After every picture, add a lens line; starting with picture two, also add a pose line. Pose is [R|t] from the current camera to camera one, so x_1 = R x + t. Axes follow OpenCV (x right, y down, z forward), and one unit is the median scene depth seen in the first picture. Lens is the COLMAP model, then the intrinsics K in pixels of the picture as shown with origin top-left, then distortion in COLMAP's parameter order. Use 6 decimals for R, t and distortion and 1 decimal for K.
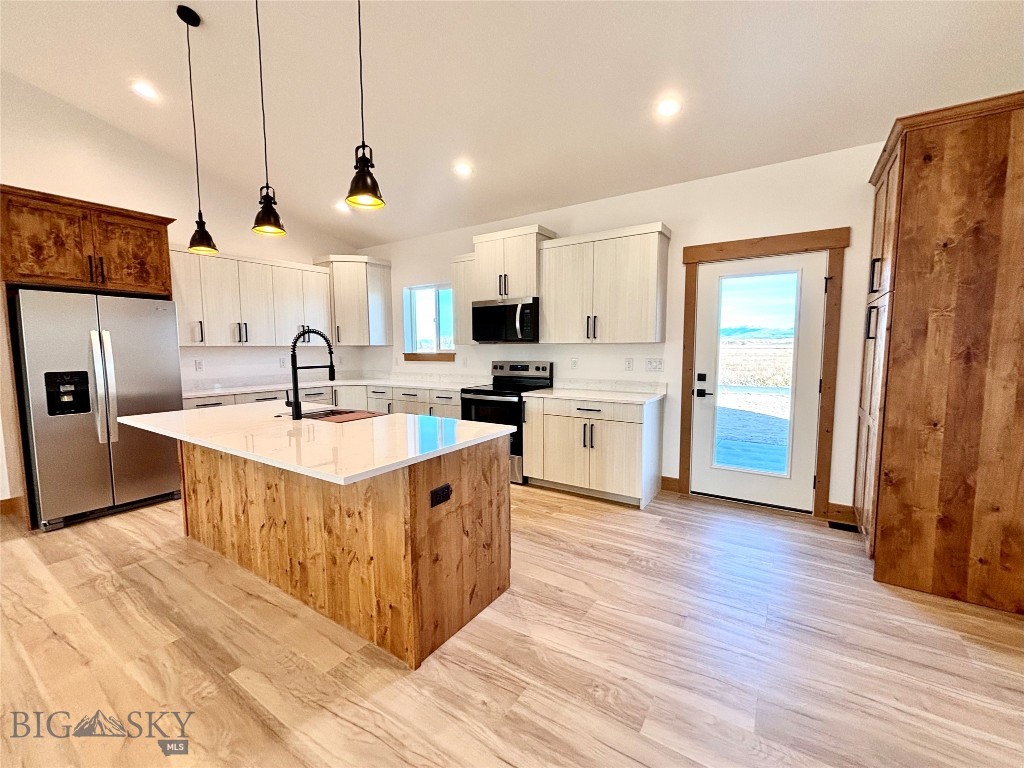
lens RADIAL K [[436.1, 0, 506.4], [0, 436.1, 385.2], [0, 0, 1]] dist [0.000088, -0.000897]
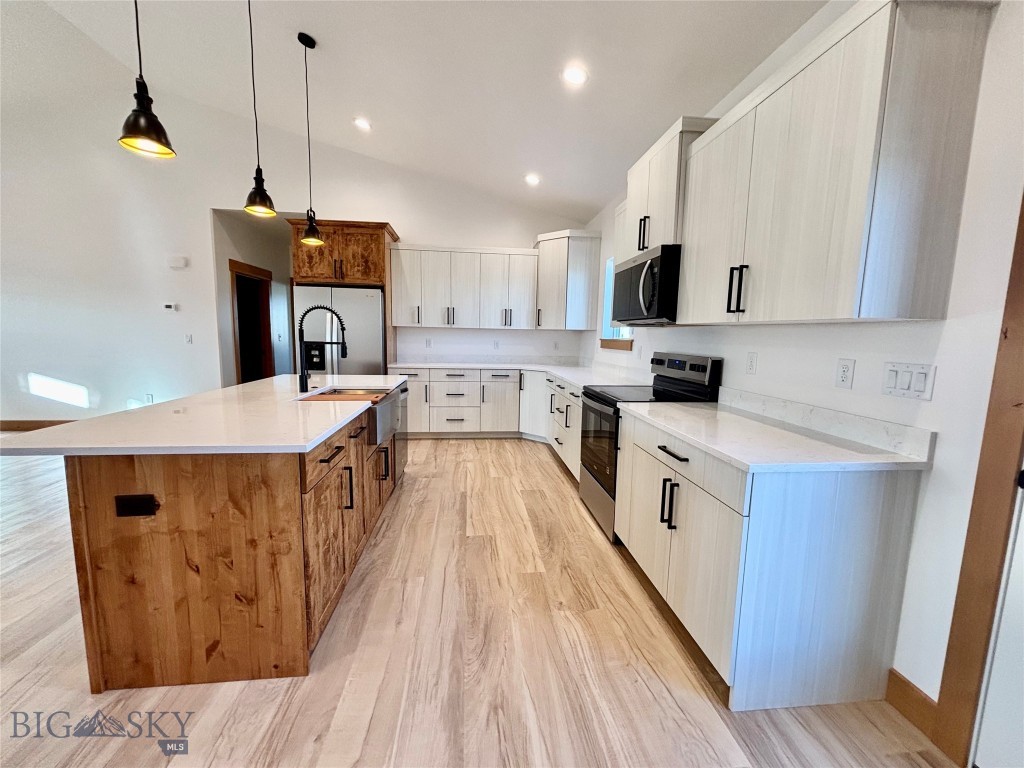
lens RADIAL K [[412.1, 0, 506.8], [0, 412.1, 385.4], [0, 0, 1]] dist [-0.003027, -0.000086]
pose [[0.637993, 0.114523, -0.761478, 0.423839], [-0.091913, 0.993135, 0.072356, -0.039327], [0.764537, 0.023827, 0.644140, 0.541684]]
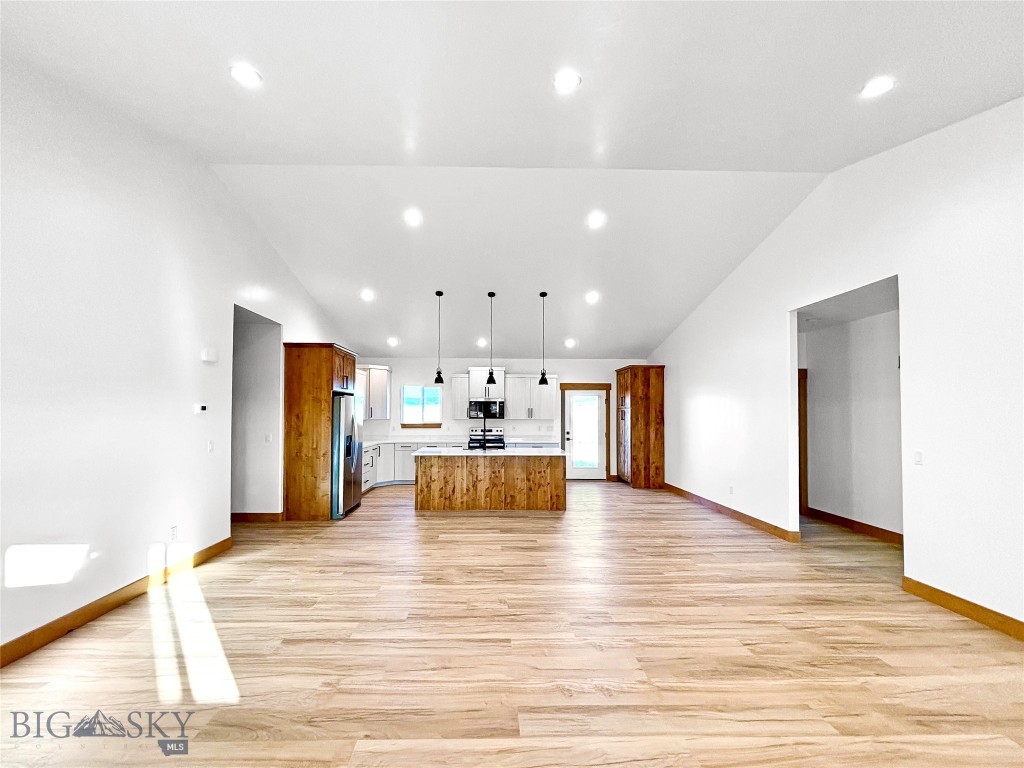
lens RADIAL K [[412.1, 0, 503.8], [0, 412.1, 392.3], [0, 0, 1]] dist [-0.003027, -0.000086]
pose [[0.822738, 0.039274, 0.567062, -1.270483], [0.040660, 0.990988, -0.127629, 0.038518], [-0.566964, 0.128062, 0.813727, -0.805463]]
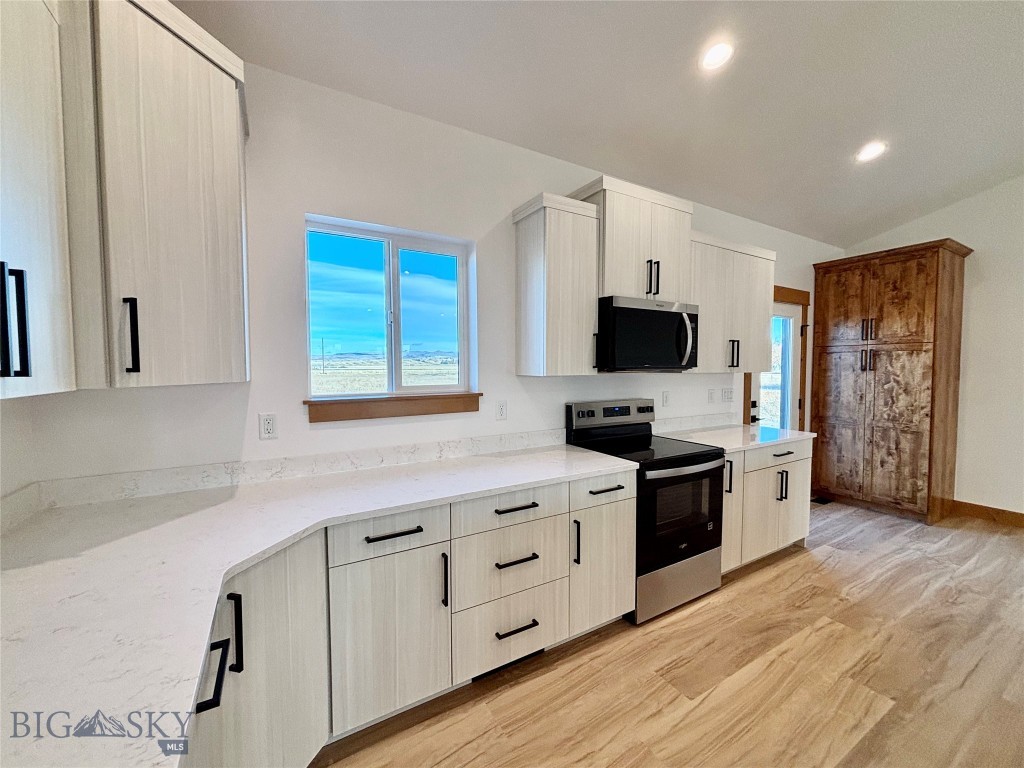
lens RADIAL K [[412.1, 0, 509.2], [0, 412.1, 384.2], [0, 0, 1]] dist [-0.003027, -0.000086]
pose [[0.425030, -0.029590, 0.904696, -0.732170], [0.084313, 0.996415, -0.007020, -0.112419], [-0.901244, 0.079261, 0.426001, 1.124617]]
